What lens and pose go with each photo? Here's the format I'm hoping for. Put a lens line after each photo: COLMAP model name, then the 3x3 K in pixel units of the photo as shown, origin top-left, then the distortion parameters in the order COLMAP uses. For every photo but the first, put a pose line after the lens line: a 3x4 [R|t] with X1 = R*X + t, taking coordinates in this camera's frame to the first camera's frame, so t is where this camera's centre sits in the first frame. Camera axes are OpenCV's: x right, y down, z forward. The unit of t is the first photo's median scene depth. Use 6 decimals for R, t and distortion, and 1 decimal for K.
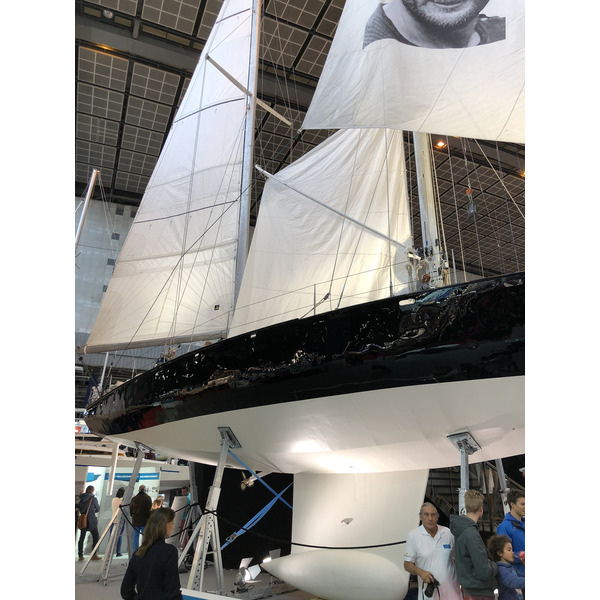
lens RADIAL K [[482.3, 0, 302.4], [0, 482.3, 287.9], [0, 0, 1]] dist [0.068771, -0.145737]
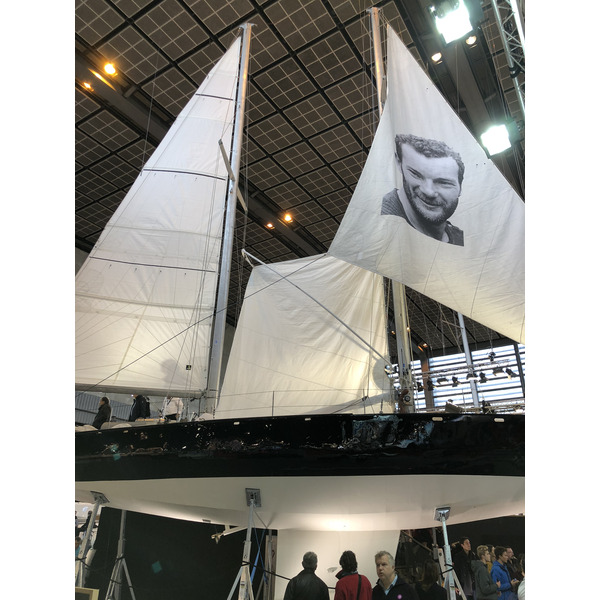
lens RADIAL K [[482.3, 0, 302.4], [0, 482.3, 287.9], [0, 0, 1]] dist [0.068771, -0.145737]
pose [[0.830403, 0.262348, 0.491532, -0.681648], [-0.215459, 0.964778, -0.150936, -0.027975], [-0.513817, 0.019433, 0.857679, -0.076123]]
